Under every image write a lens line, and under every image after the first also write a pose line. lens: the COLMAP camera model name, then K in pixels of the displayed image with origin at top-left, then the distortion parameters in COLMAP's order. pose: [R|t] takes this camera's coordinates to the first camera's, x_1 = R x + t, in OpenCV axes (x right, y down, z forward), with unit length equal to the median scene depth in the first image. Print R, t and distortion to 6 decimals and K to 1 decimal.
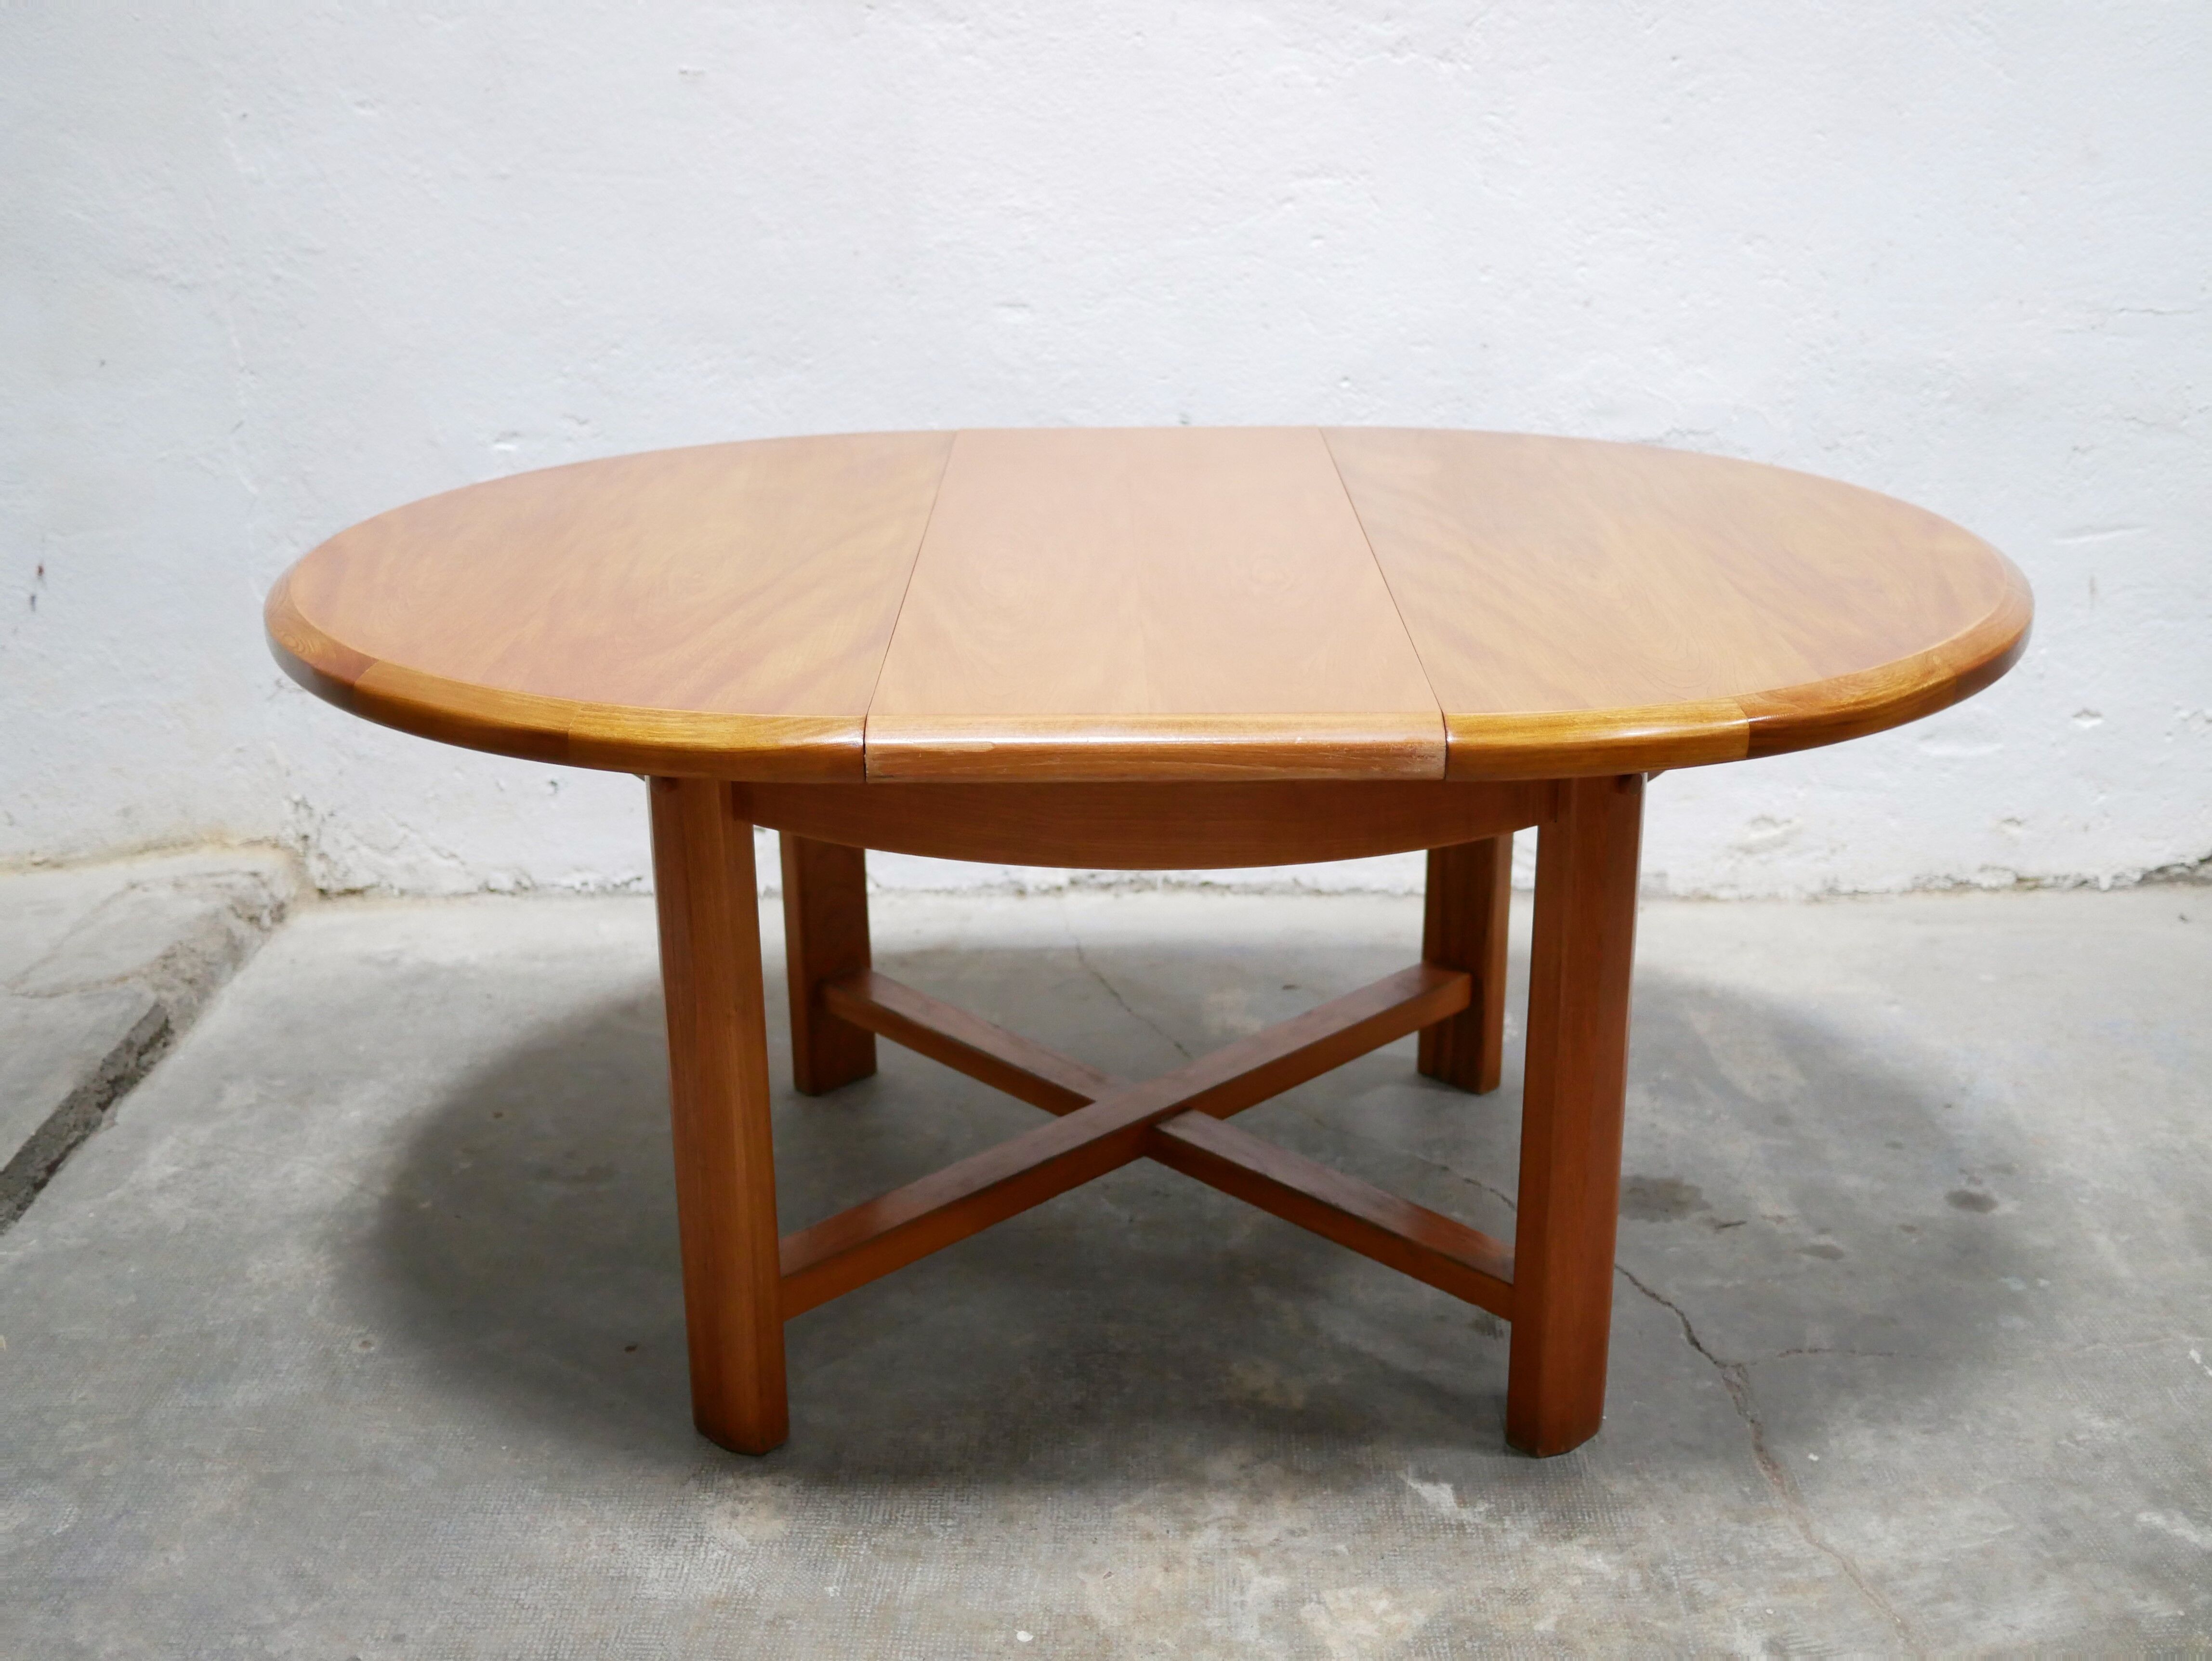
lens RADIAL K [[2500.6, 0, 1101.8], [0, 2500.6, 824.9], [0, 0, 1]] dist [-0.010563, 0.000000]
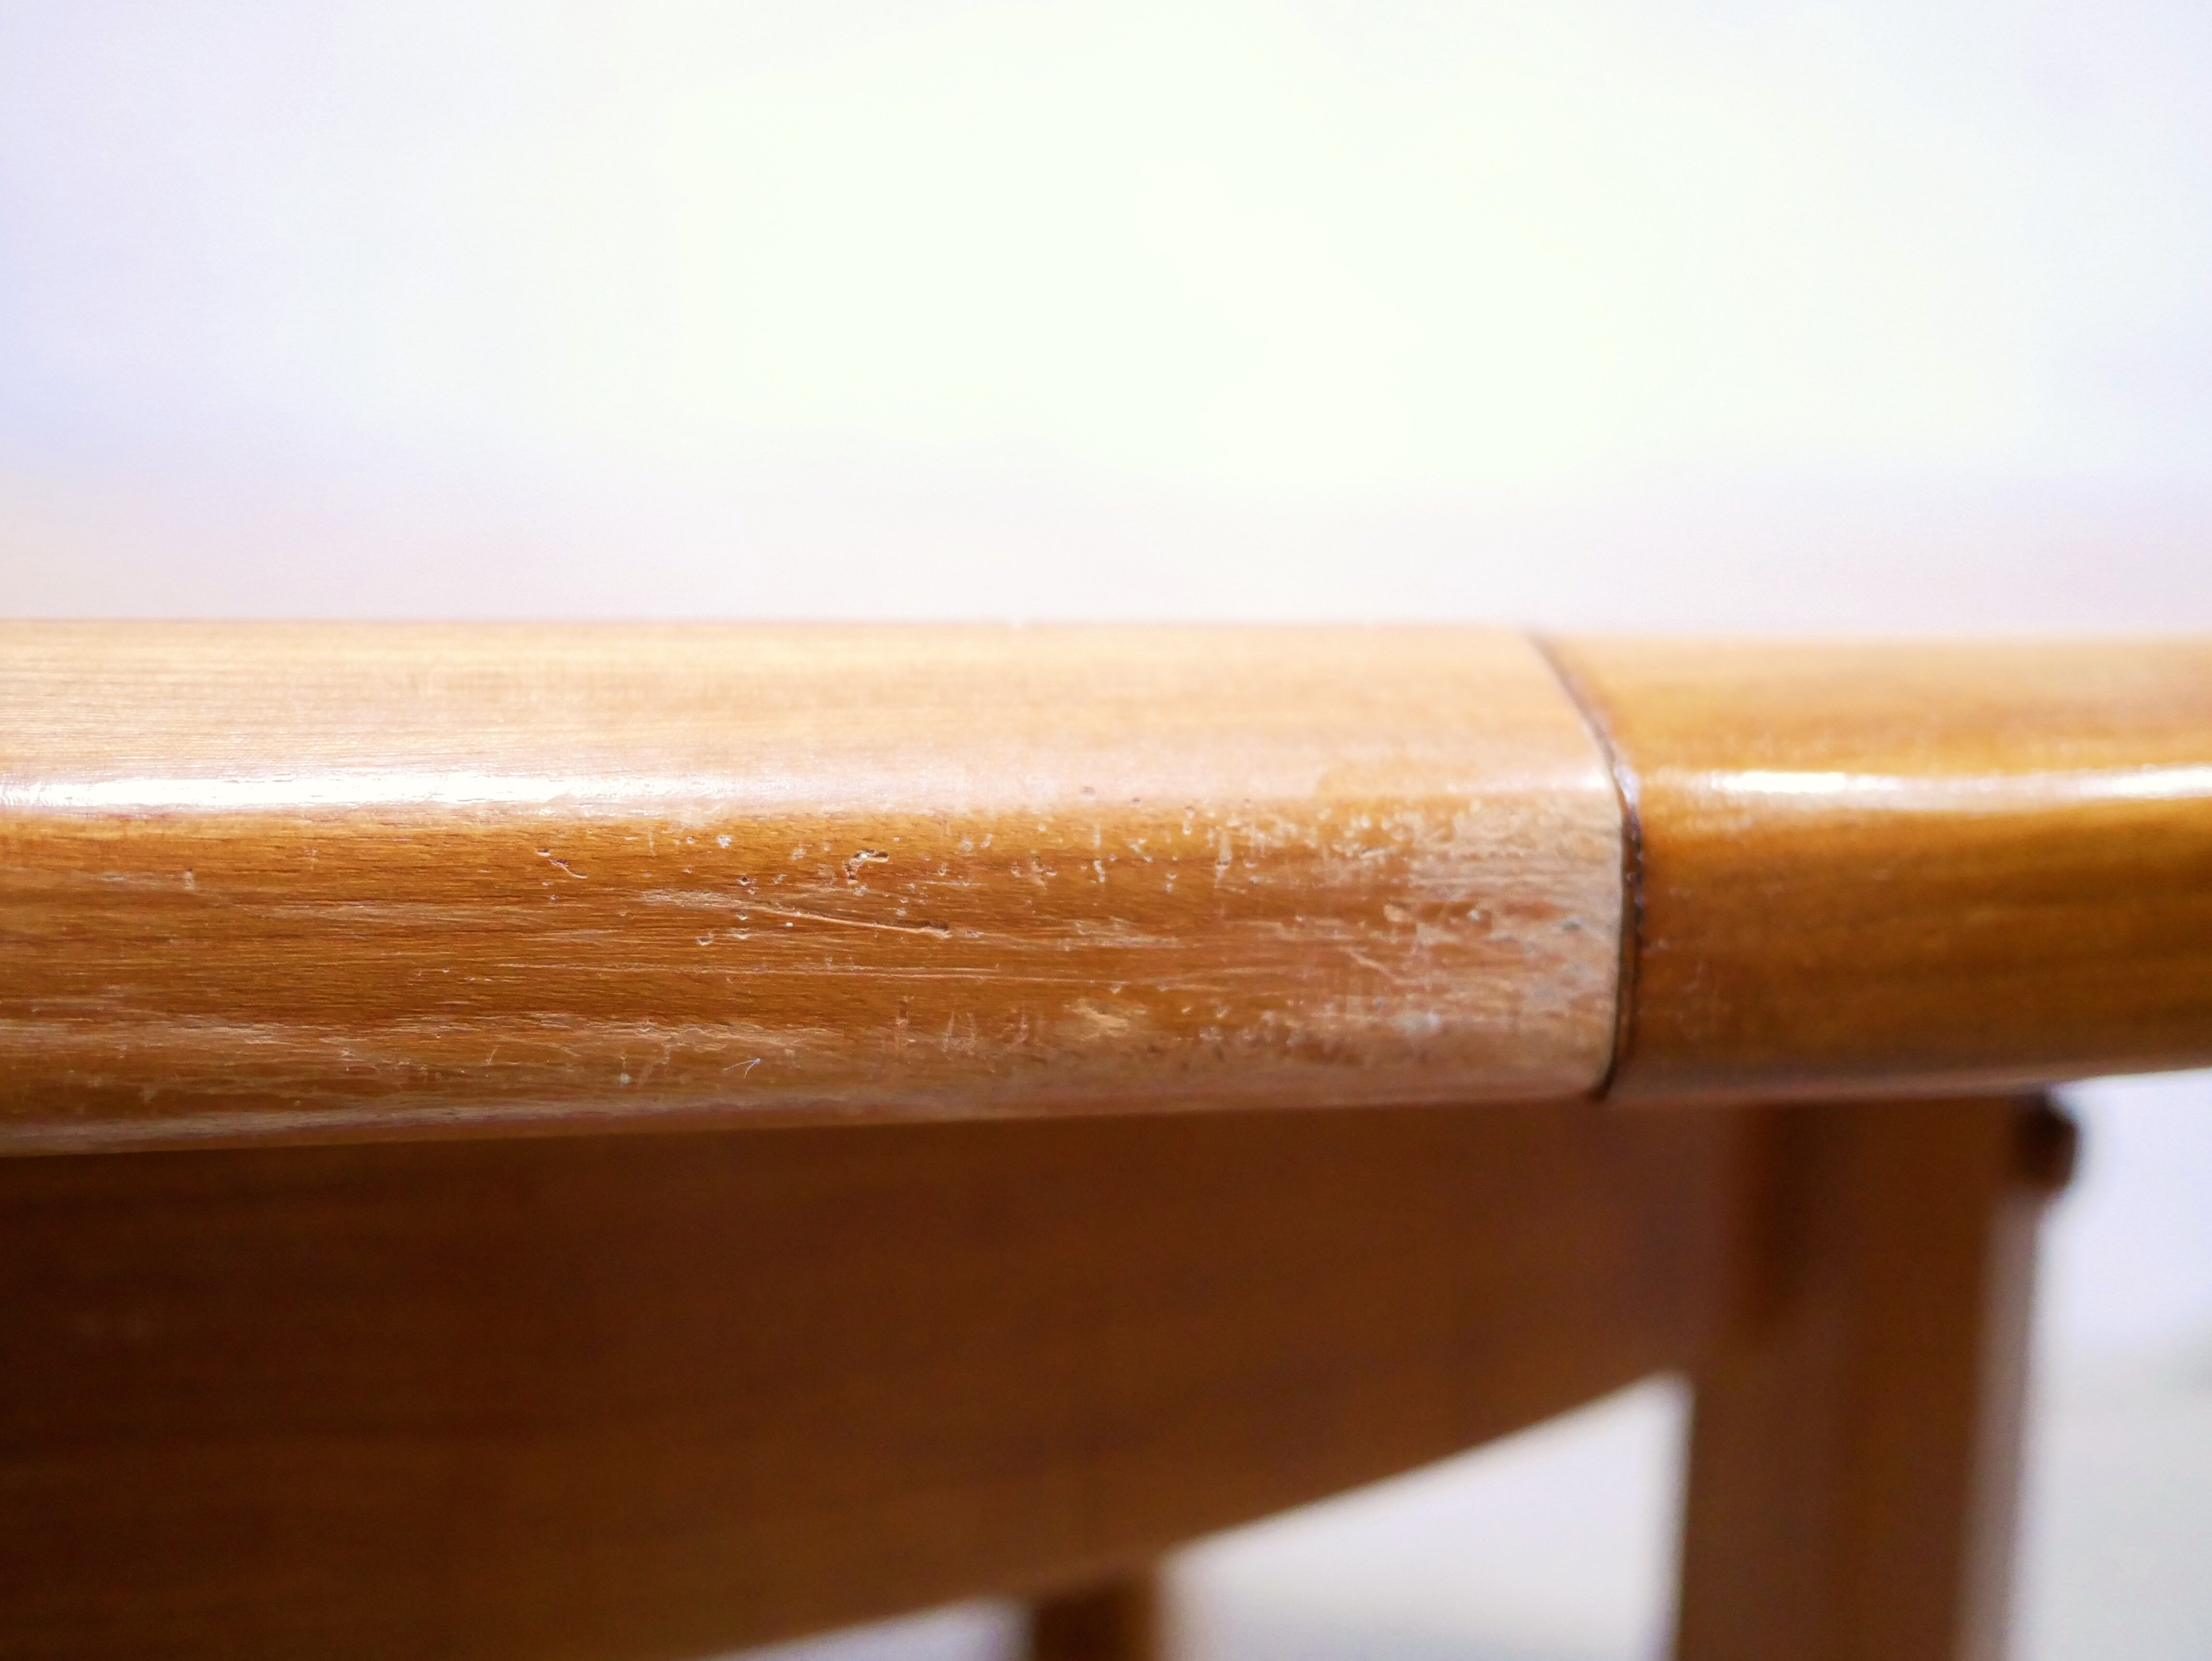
lens RADIAL K [[2500.6, 0, 1109.2], [0, 2500.6, 838.2], [0, 0, 1]] dist [-0.010563, 0.000000]
pose [[0.977728, -0.007804, 0.209733, 0.048203], [0.048545, 0.980619, -0.189817, -0.004327], [-0.204187, 0.195771, 0.959157, 0.509063]]
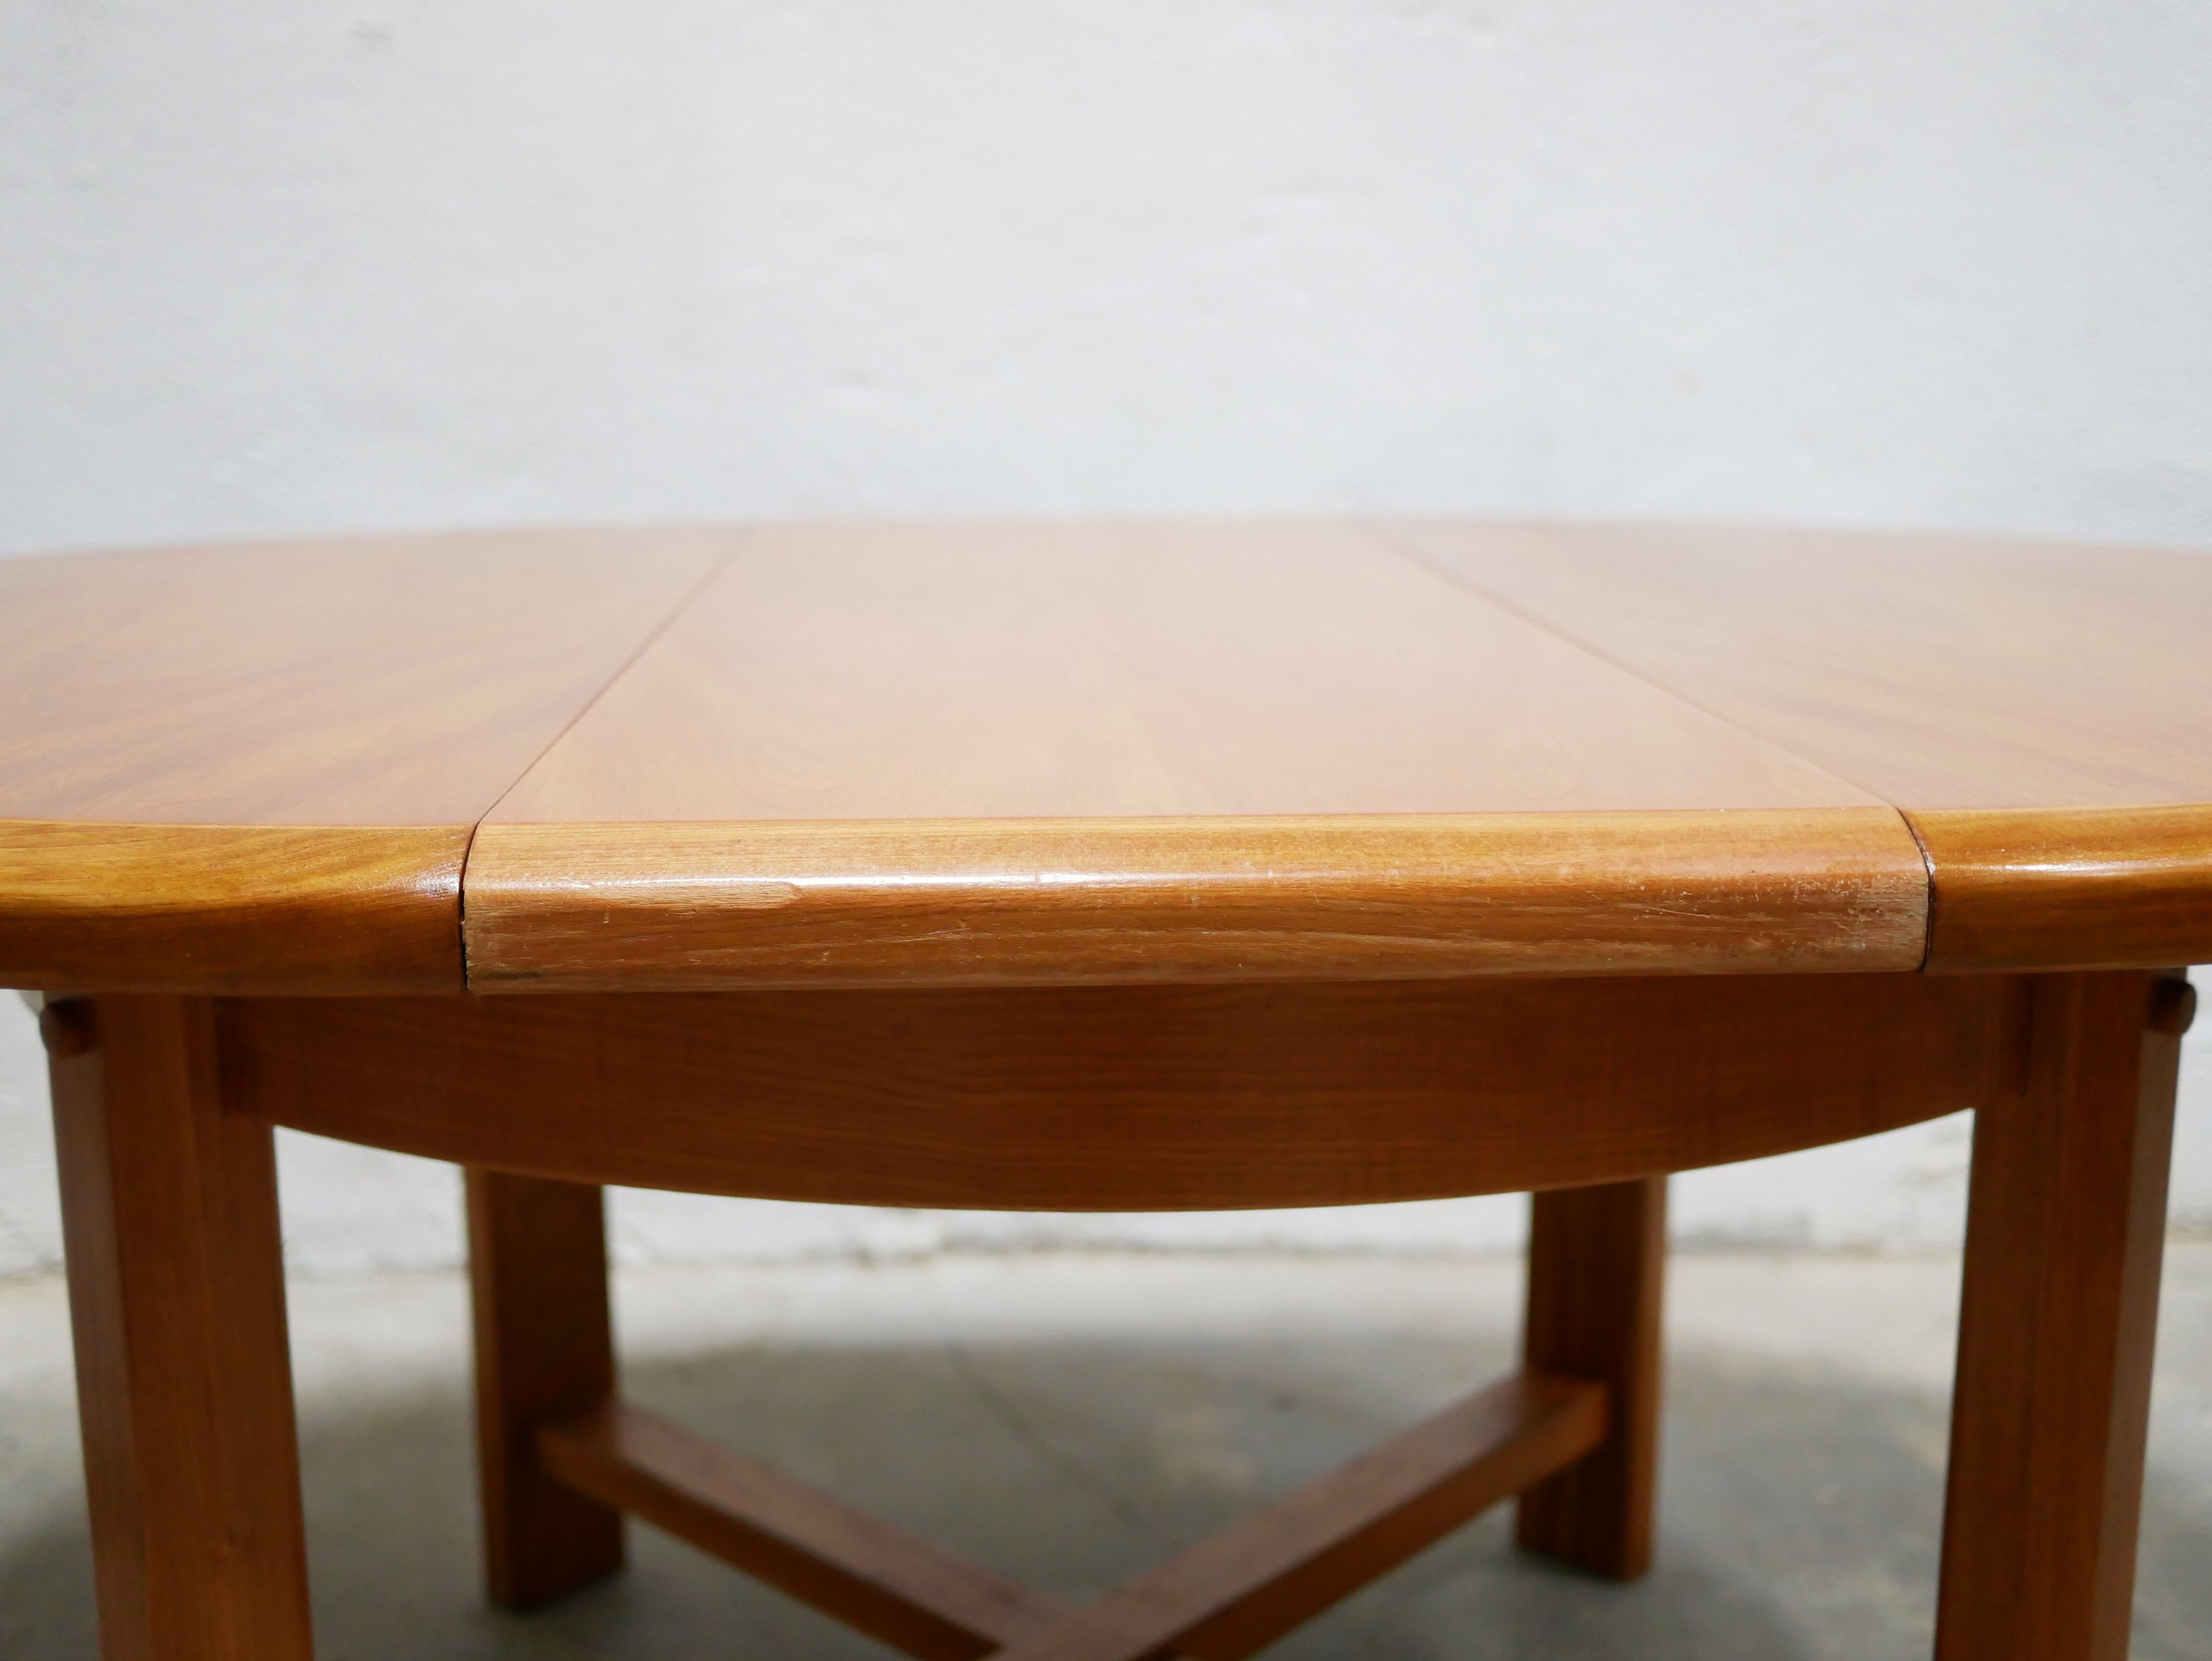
lens RADIAL K [[2500.6, 0, 1103.1], [0, 2500.6, 821.3], [0, 0, 1]] dist [-0.010563, 0.000000]
pose [[0.998090, -0.006242, 0.061458, -0.011303], [0.014996, 0.989605, -0.143030, 0.007996], [-0.059927, 0.143679, 0.987808, 0.353392]]
